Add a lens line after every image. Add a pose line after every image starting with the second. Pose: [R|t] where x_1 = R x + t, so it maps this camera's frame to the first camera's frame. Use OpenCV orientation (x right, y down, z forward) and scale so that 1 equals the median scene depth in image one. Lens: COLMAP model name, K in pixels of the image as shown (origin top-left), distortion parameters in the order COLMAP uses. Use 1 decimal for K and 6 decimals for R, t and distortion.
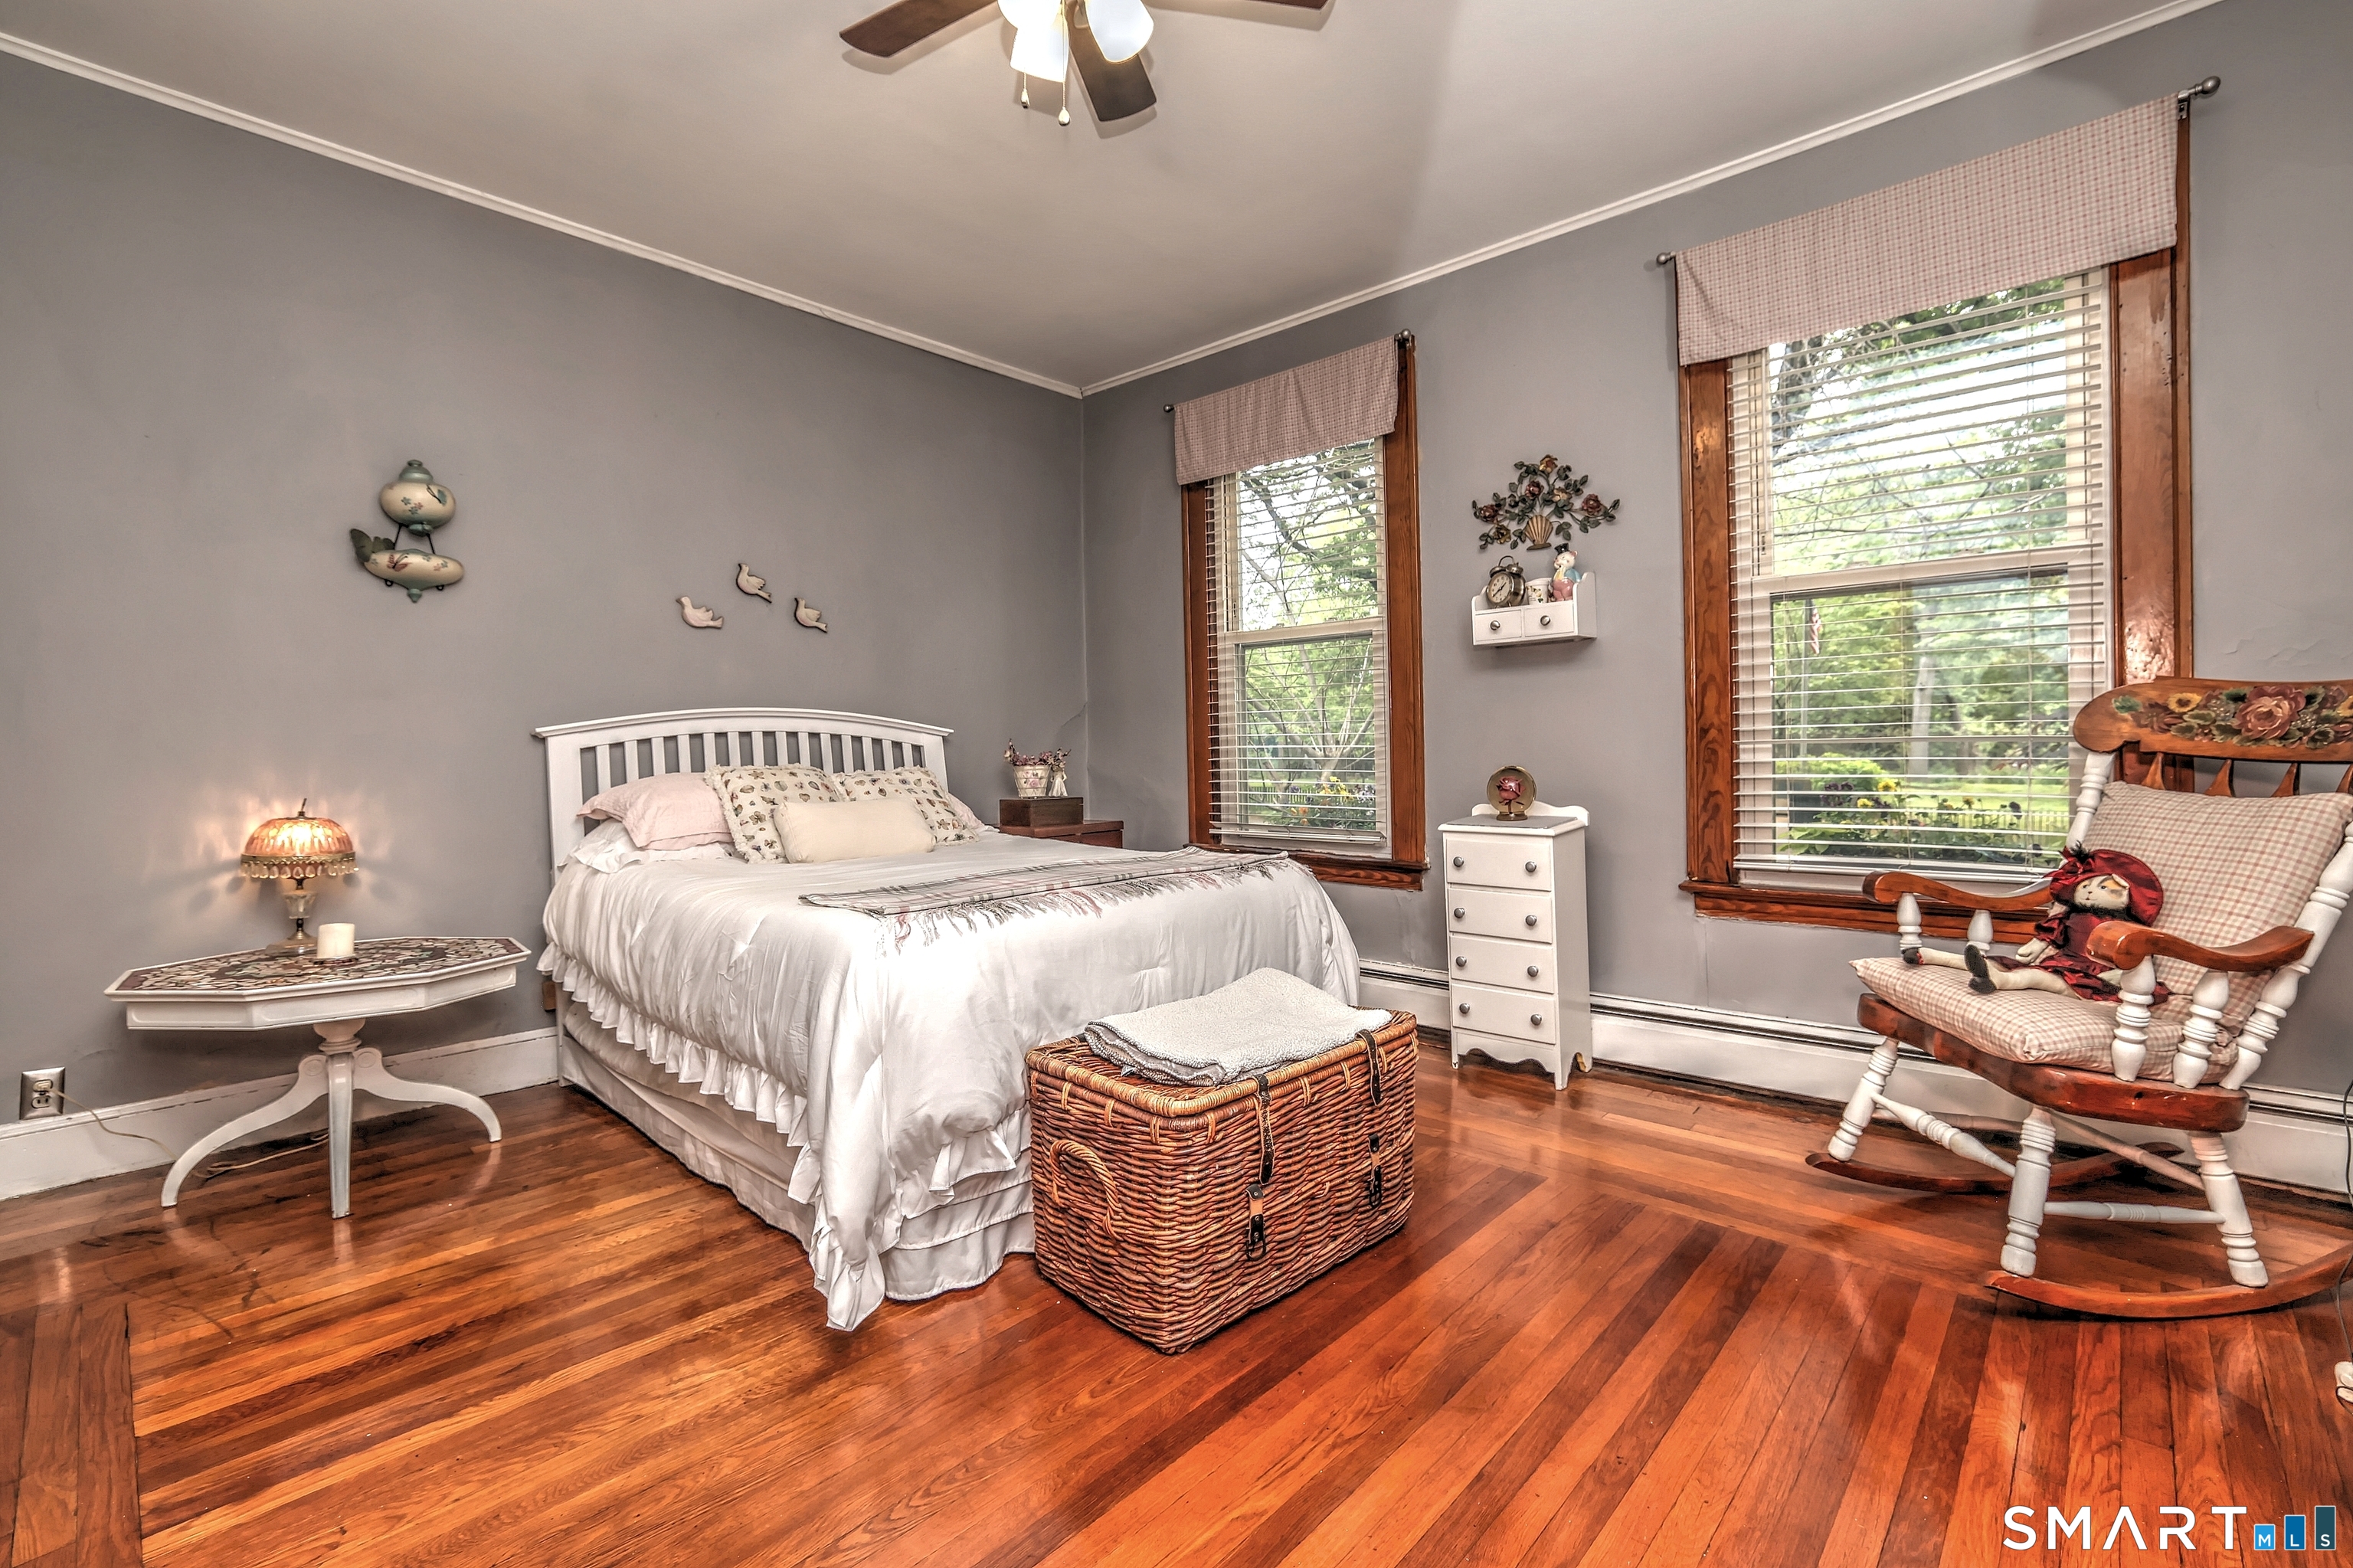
lens RADIAL K [[1025.4, 0, 1165.0], [0, 1025.4, 781.1], [0, 0, 1]] dist [-0.047259, 0.015000]
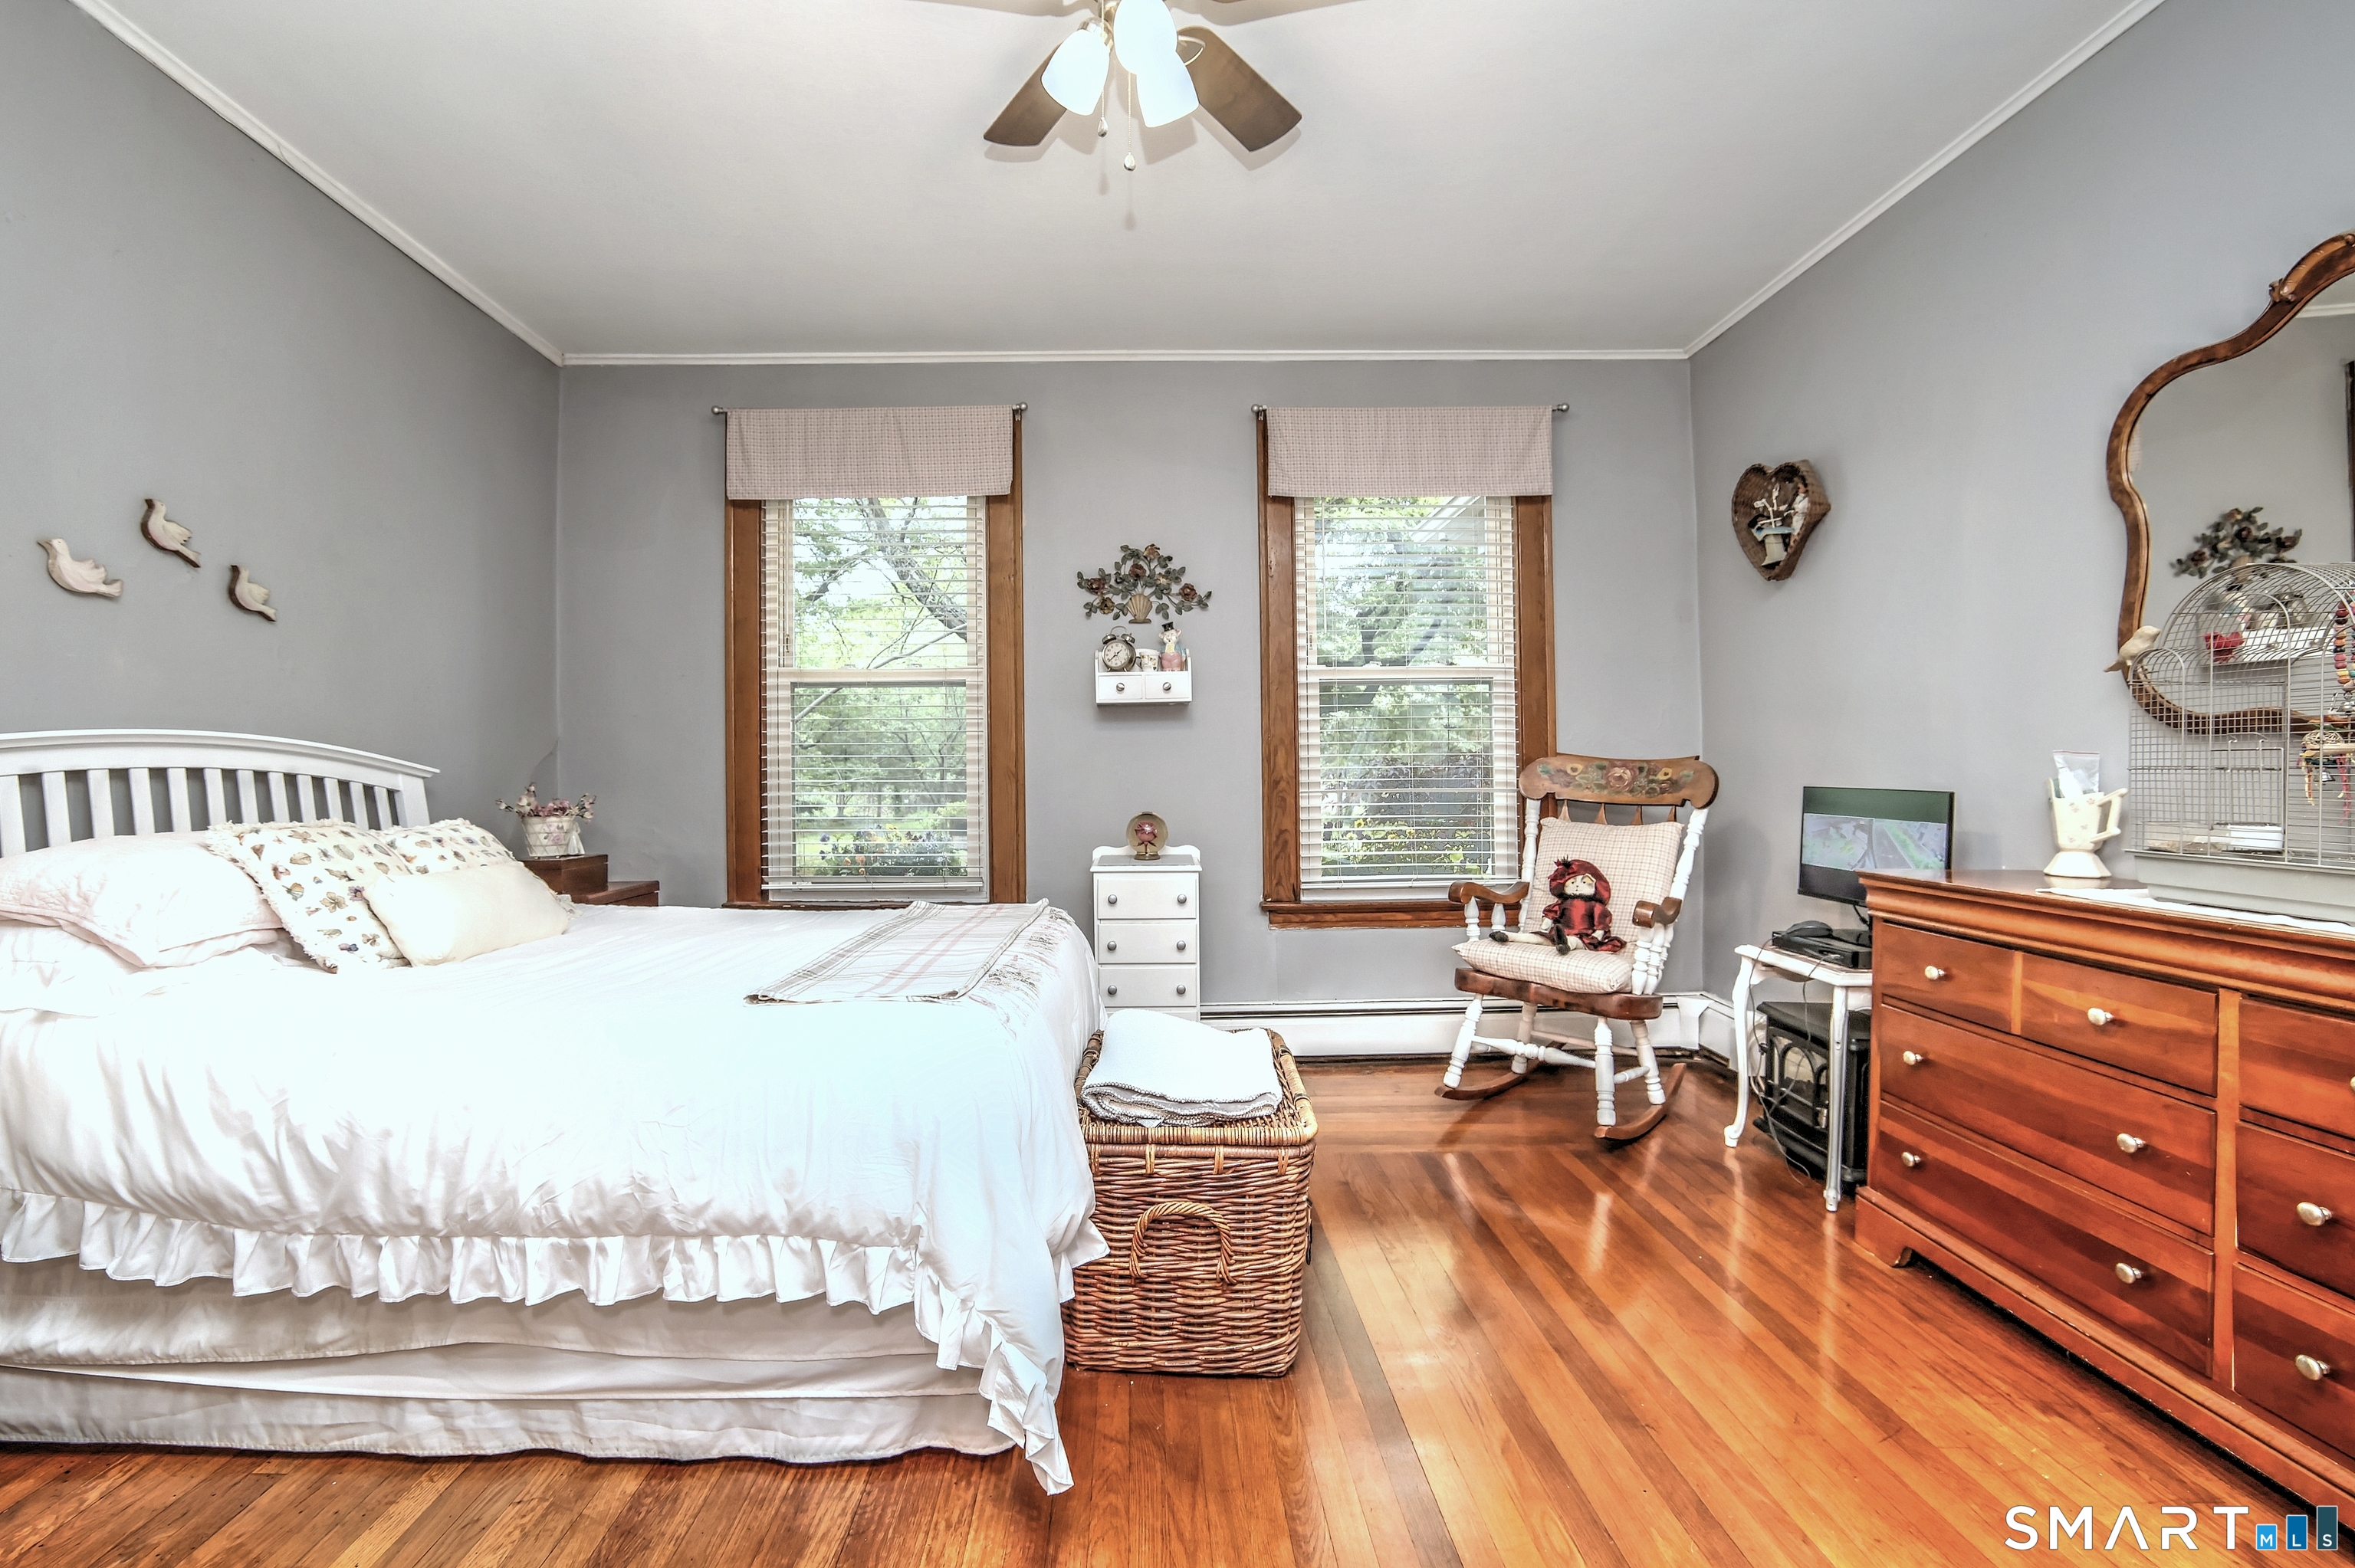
lens RADIAL K [[1026.1, 0, 1138.2], [0, 1026.1, 781.3], [0, 0, 1]] dist [-0.047259, 0.015000]
pose [[0.731798, 0.010121, 0.681447, -0.446862], [0.018720, 0.999214, -0.034943, -0.008857], [-0.681265, 0.038328, 0.731033, 0.168263]]
